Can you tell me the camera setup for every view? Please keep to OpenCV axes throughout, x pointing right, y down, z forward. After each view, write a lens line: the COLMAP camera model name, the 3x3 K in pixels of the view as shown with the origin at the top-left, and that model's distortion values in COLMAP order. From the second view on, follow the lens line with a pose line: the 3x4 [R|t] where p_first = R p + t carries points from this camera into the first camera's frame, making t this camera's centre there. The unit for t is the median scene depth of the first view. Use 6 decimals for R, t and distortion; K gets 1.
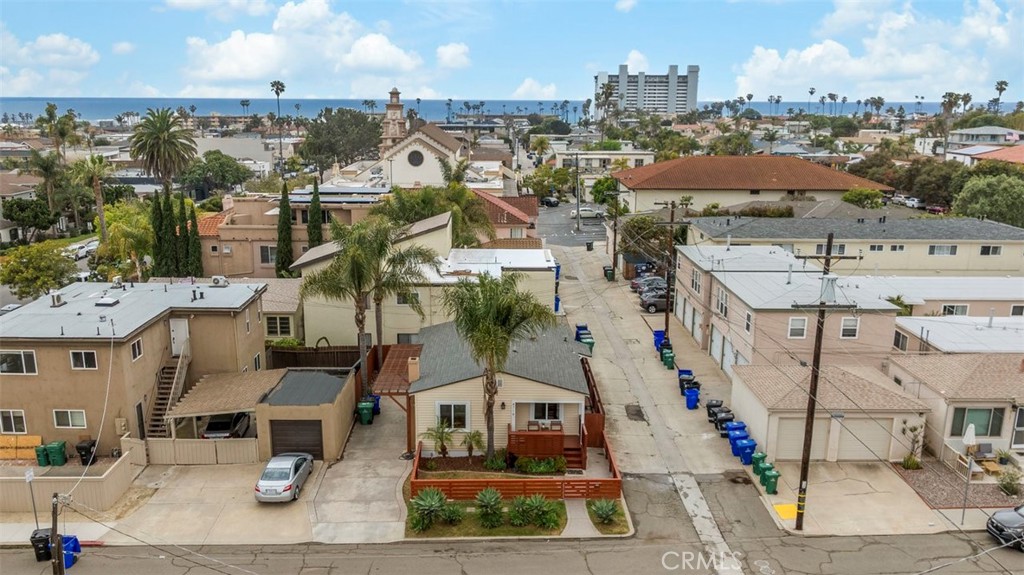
lens RADIAL K [[872.0, 0, 487.8], [0, 872.0, 336.1], [0, 0, 1]] dist [-0.009366, -0.013412]
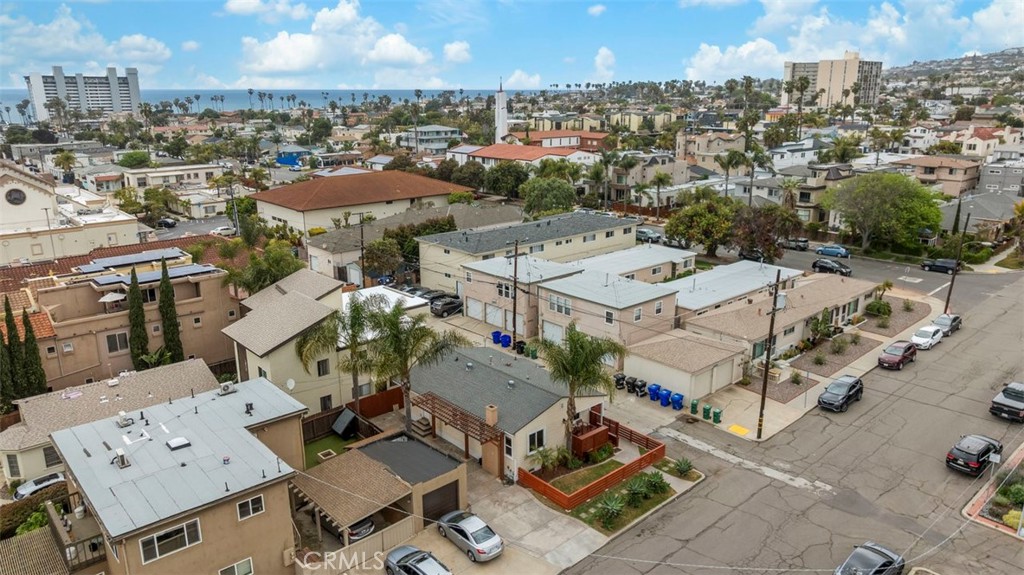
lens RADIAL K [[723.1, 0, 512.0], [0, 723.1, 287.5], [0, 0, 1]] dist [-0.010694, 0.001390]
pose [[0.737872, -0.185767, 0.648873, -0.716456], [0.183444, 0.980385, 0.072071, -0.214881], [-0.649533, 0.065853, 0.757476, 0.181719]]
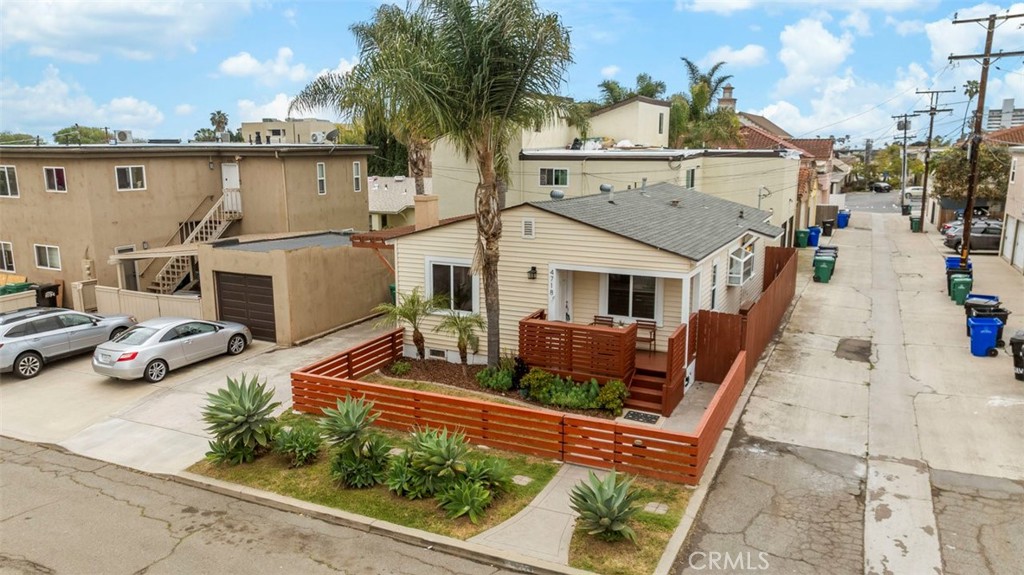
lens RADIAL K [[723.1, 0, 512.0], [0, 723.1, 287.5], [0, 0, 1]] dist [-0.010694, 0.001390]
pose [[0.900960, 0.079477, -0.426561, 0.187981], [-0.112090, 0.992344, -0.051857, 0.109819], [0.419174, 0.094534, 0.902971, 0.588443]]
